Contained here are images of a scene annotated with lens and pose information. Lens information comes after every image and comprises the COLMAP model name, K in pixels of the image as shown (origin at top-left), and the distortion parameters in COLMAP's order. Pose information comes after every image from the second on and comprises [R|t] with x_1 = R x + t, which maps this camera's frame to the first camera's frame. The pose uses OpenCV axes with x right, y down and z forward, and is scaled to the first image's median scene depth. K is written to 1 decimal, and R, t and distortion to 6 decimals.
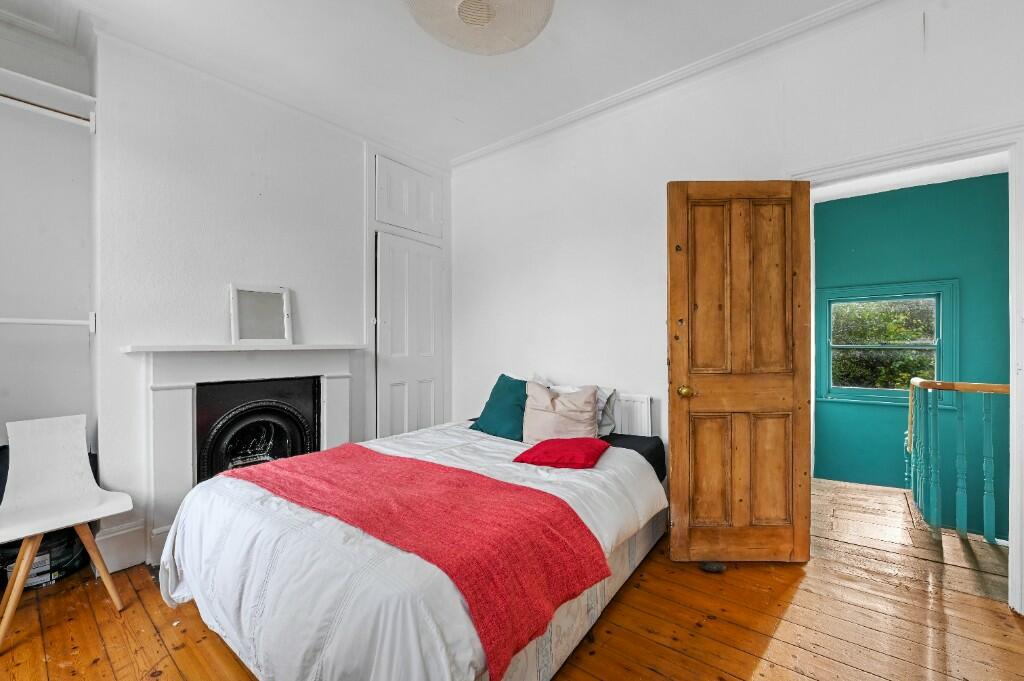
lens RADIAL K [[399.9, 0, 515.8], [0, 399.9, 341.9], [0, 0, 1]] dist [-0.015635, -0.000499]
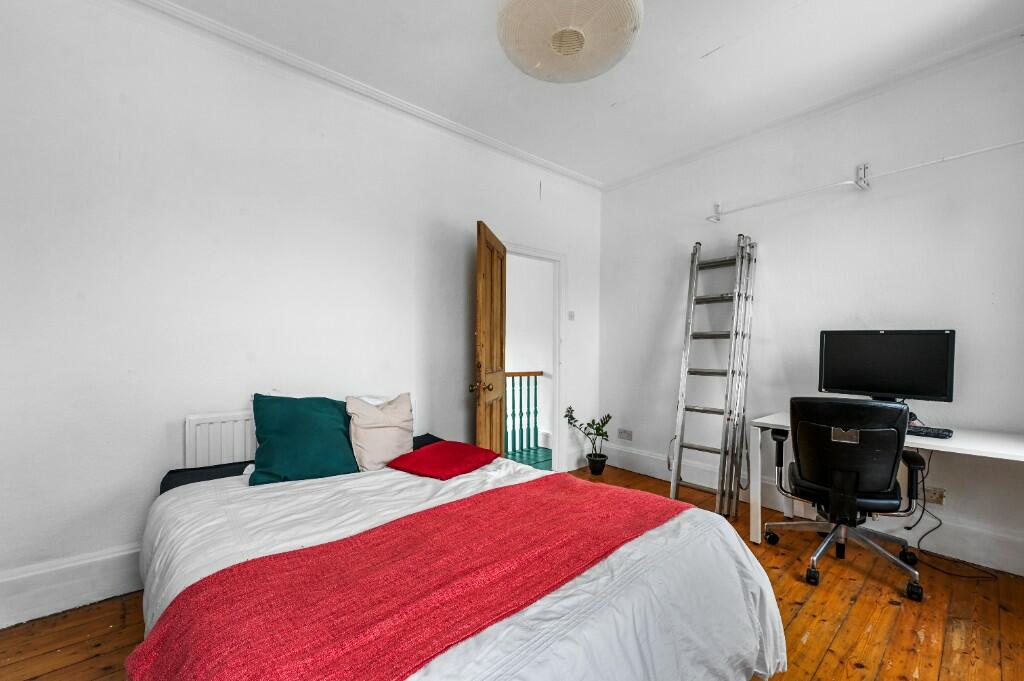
lens RADIAL K [[399.9, 0, 518.5], [0, 399.9, 349.0], [0, 0, 1]] dist [-0.015635, -0.000499]
pose [[0.216753, 0.012162, 0.976151, -0.735852], [-0.015179, 0.999844, -0.009086, 0.007527], [-0.976108, -0.012847, 0.216904, 0.553882]]
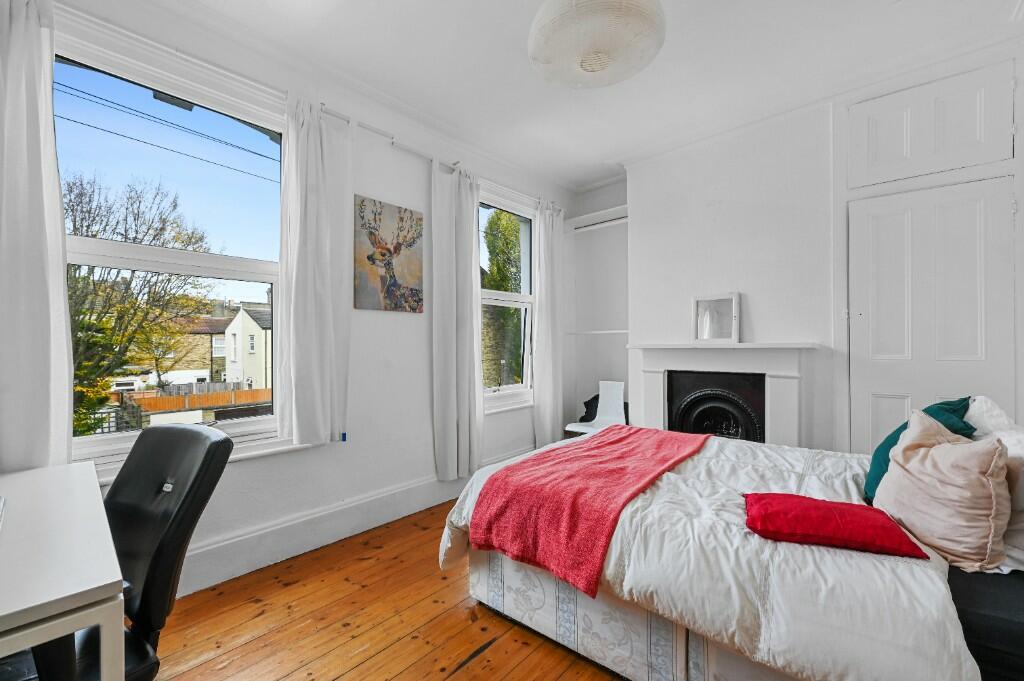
lens RADIAL K [[399.9, 0, 511.3], [0, 399.9, 345.2], [0, 0, 1]] dist [-0.015635, -0.000499]
pose [[-0.092430, 0.003717, -0.995712, 0.687931], [0.015125, 0.999883, 0.002328, -0.000230], [0.995604, -0.014845, -0.092476, 0.525499]]
